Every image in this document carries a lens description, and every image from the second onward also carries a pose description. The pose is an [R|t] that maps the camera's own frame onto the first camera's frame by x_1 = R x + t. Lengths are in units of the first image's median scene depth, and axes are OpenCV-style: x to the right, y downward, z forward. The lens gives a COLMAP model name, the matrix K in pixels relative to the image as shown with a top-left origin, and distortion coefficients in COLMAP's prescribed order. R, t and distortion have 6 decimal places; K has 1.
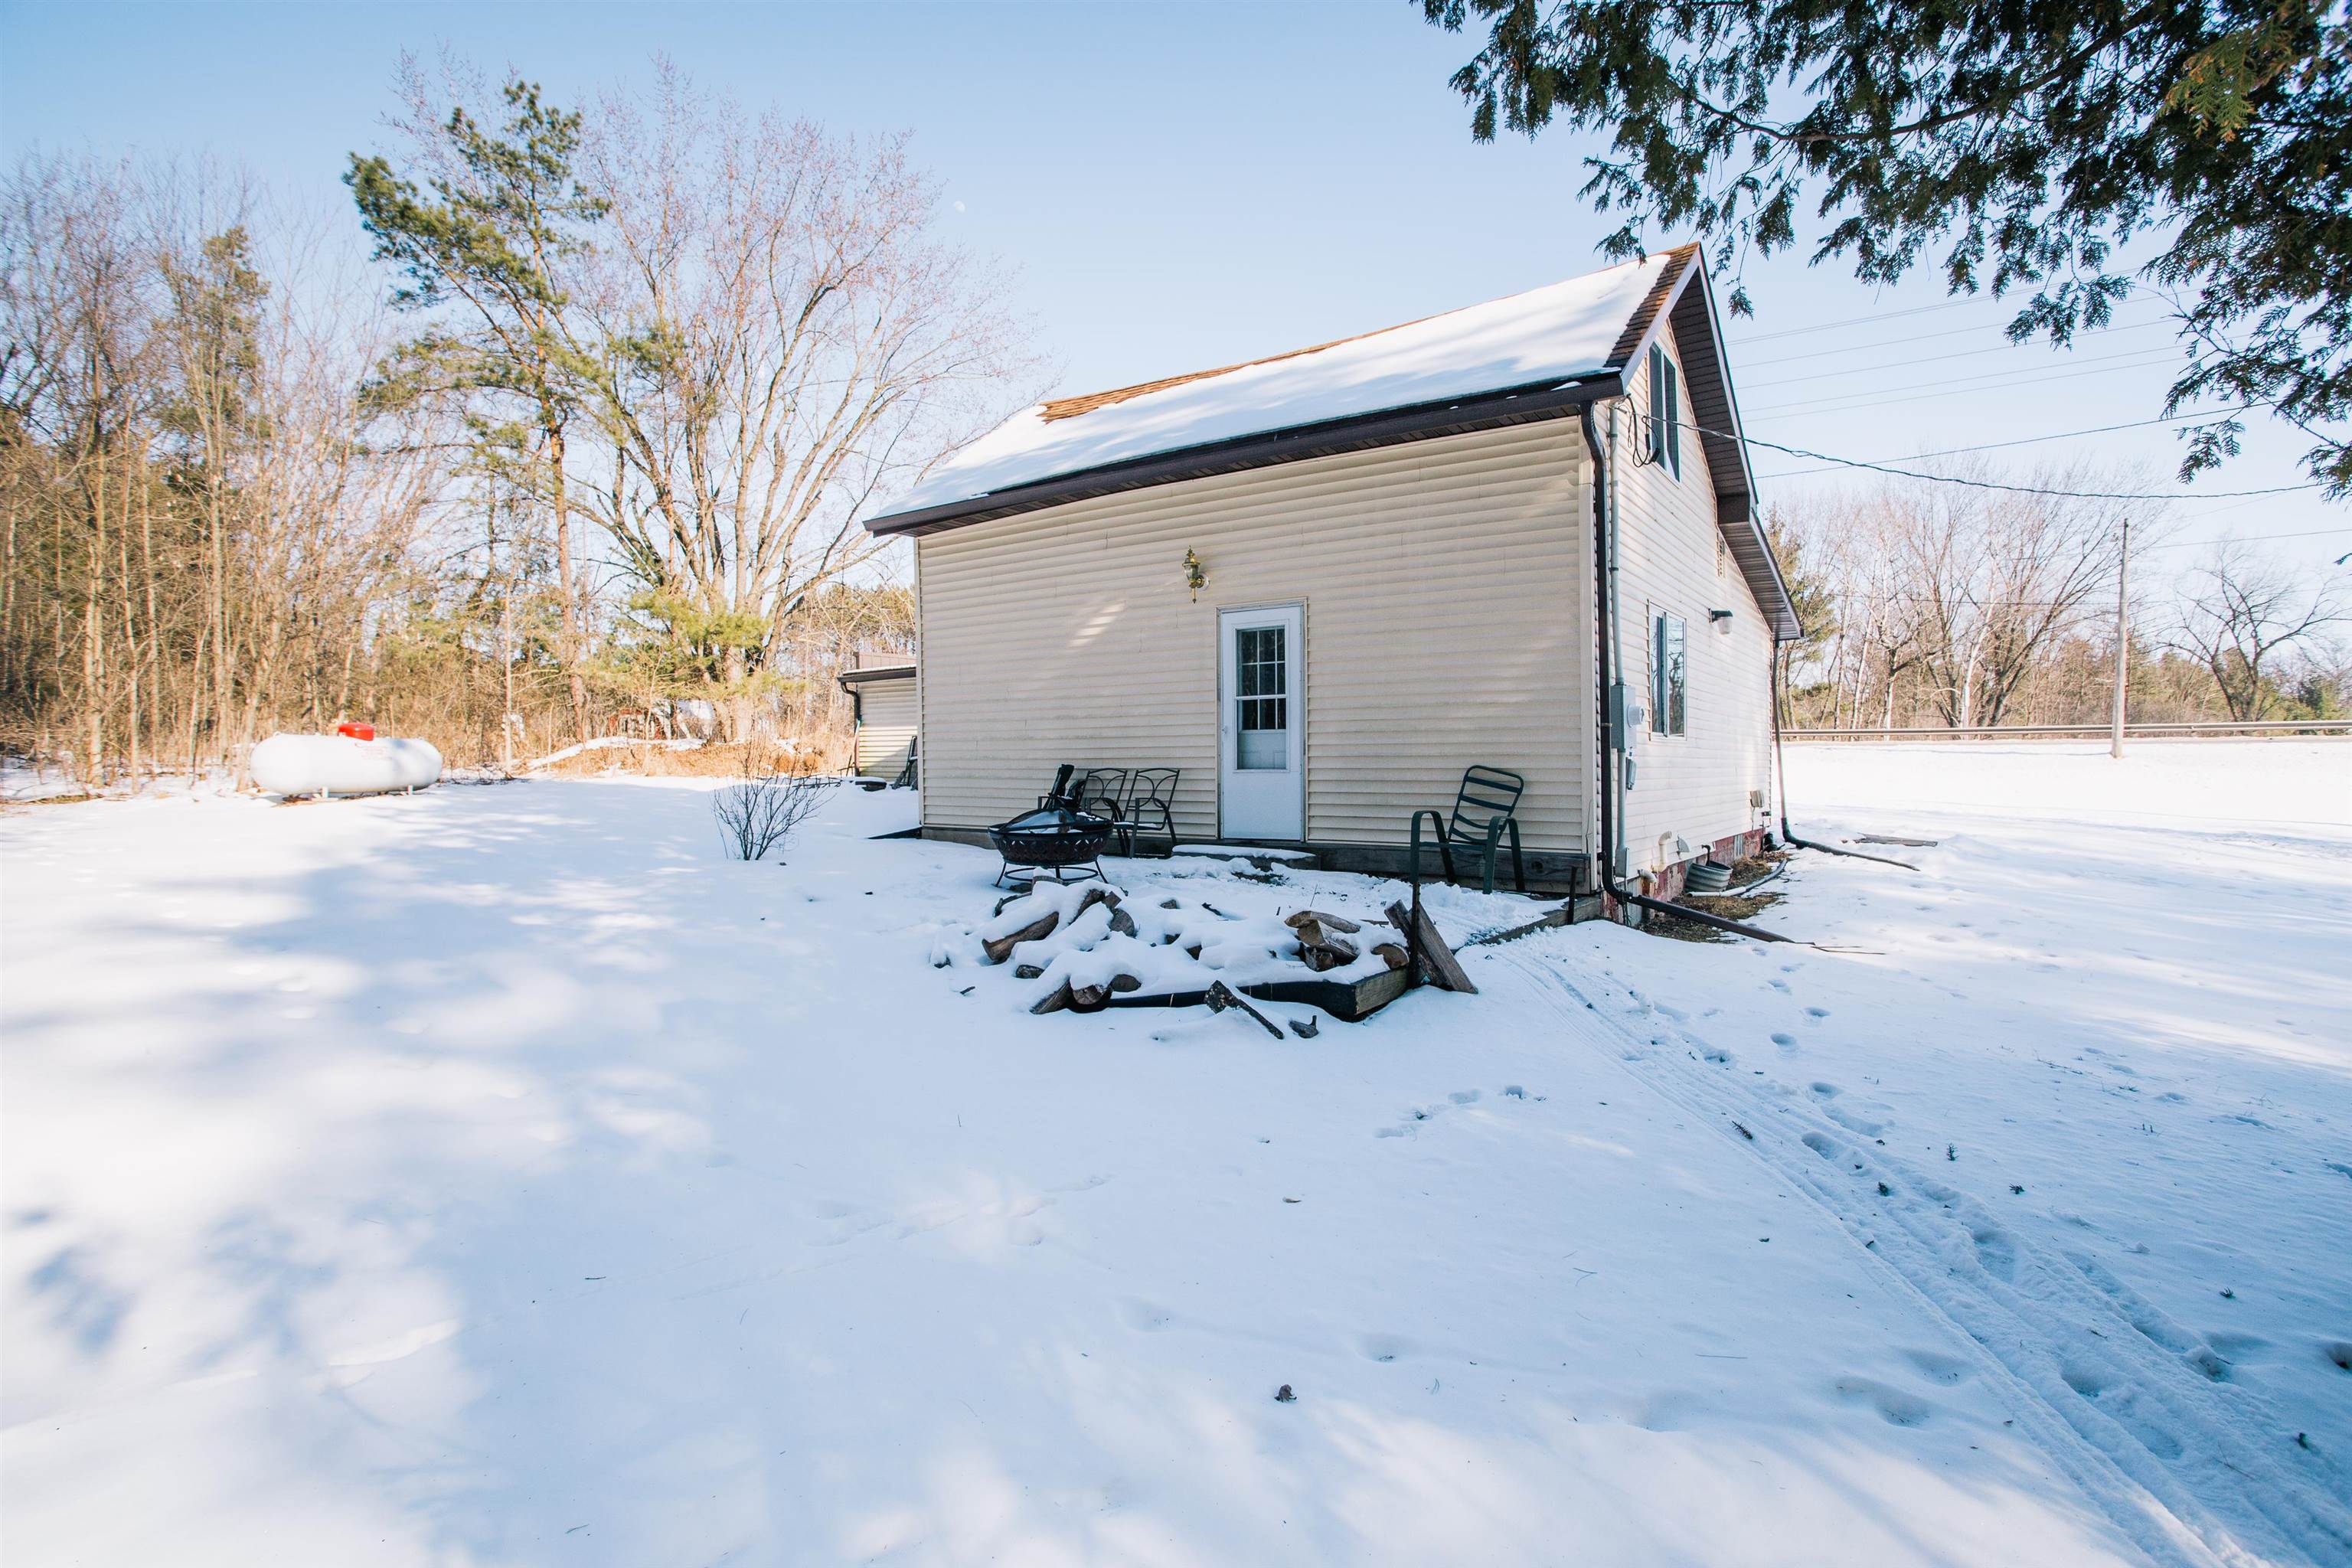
lens RADIAL K [[1149.0, 0, 1190.8], [0, 1149.0, 770.3], [0, 0, 1]] dist [-0.084048, 0.036052]
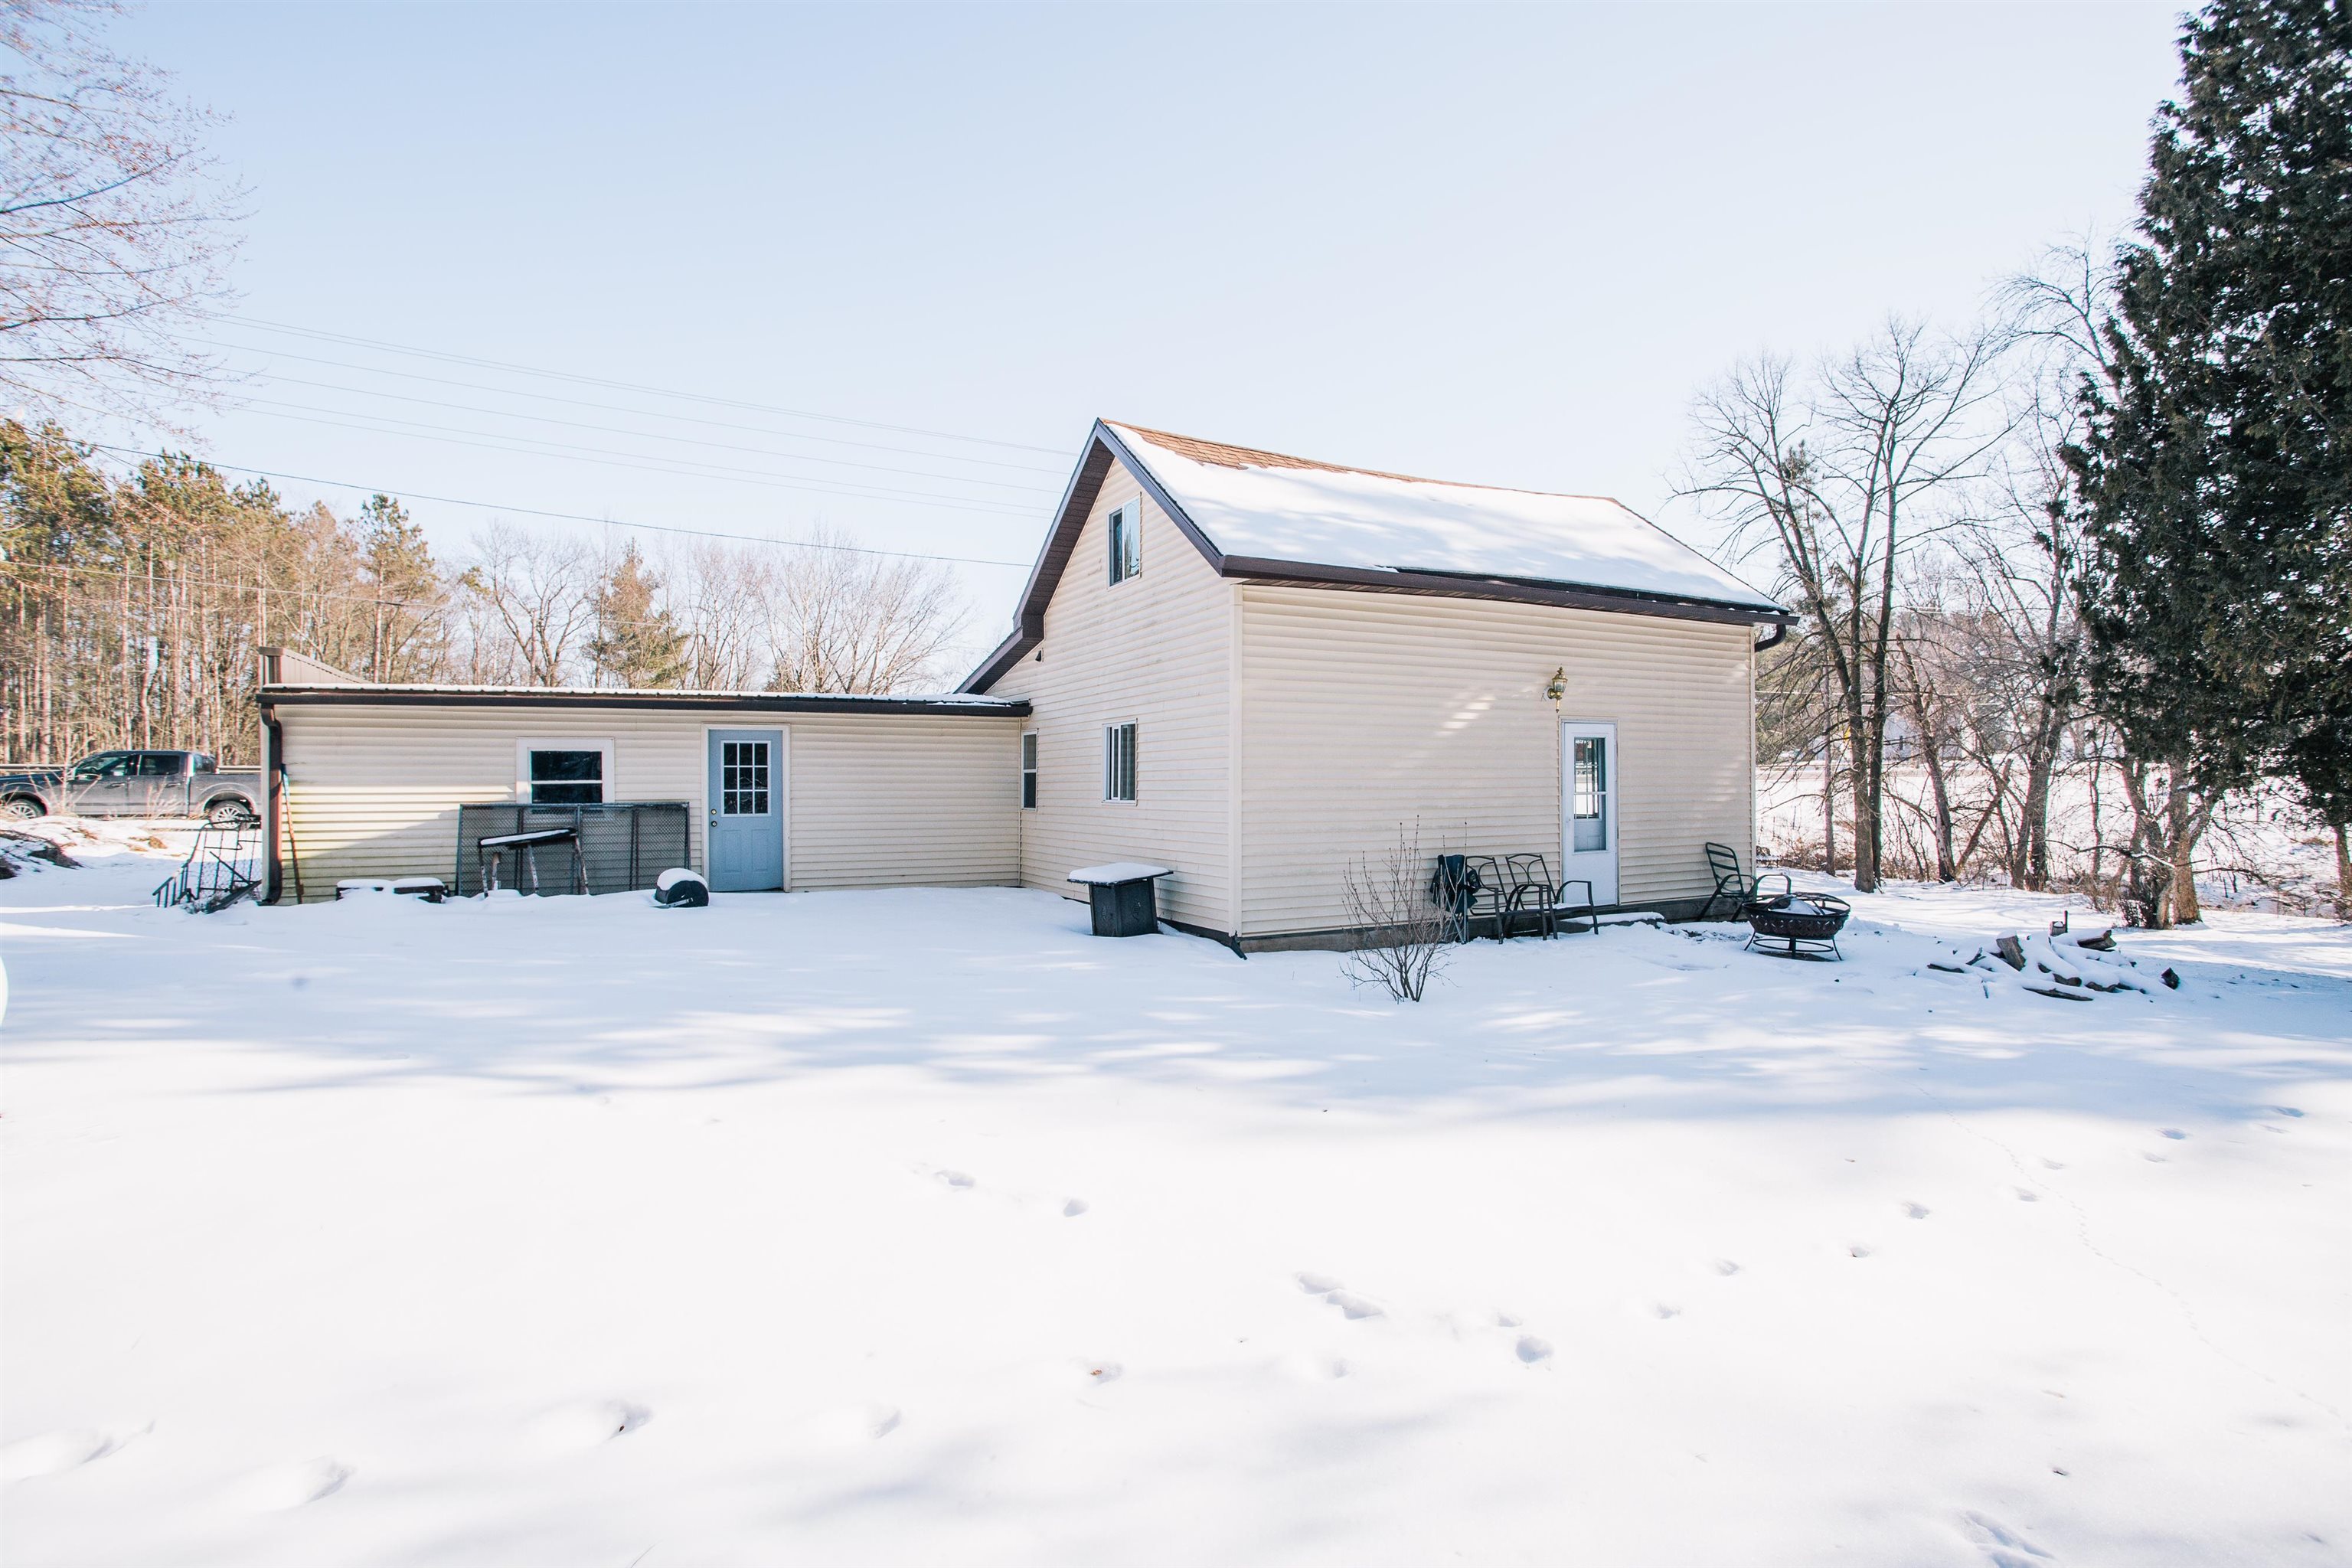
lens RADIAL K [[1149.0, 0, 1190.8], [0, 1149.0, 770.3], [0, 0, 1]] dist [-0.084048, 0.036052]
pose [[0.441057, 0.006740, 0.897454, -1.112579], [0.008165, 0.999900, -0.011522, -0.069633], [-0.897442, 0.012409, 0.440958, 0.752641]]
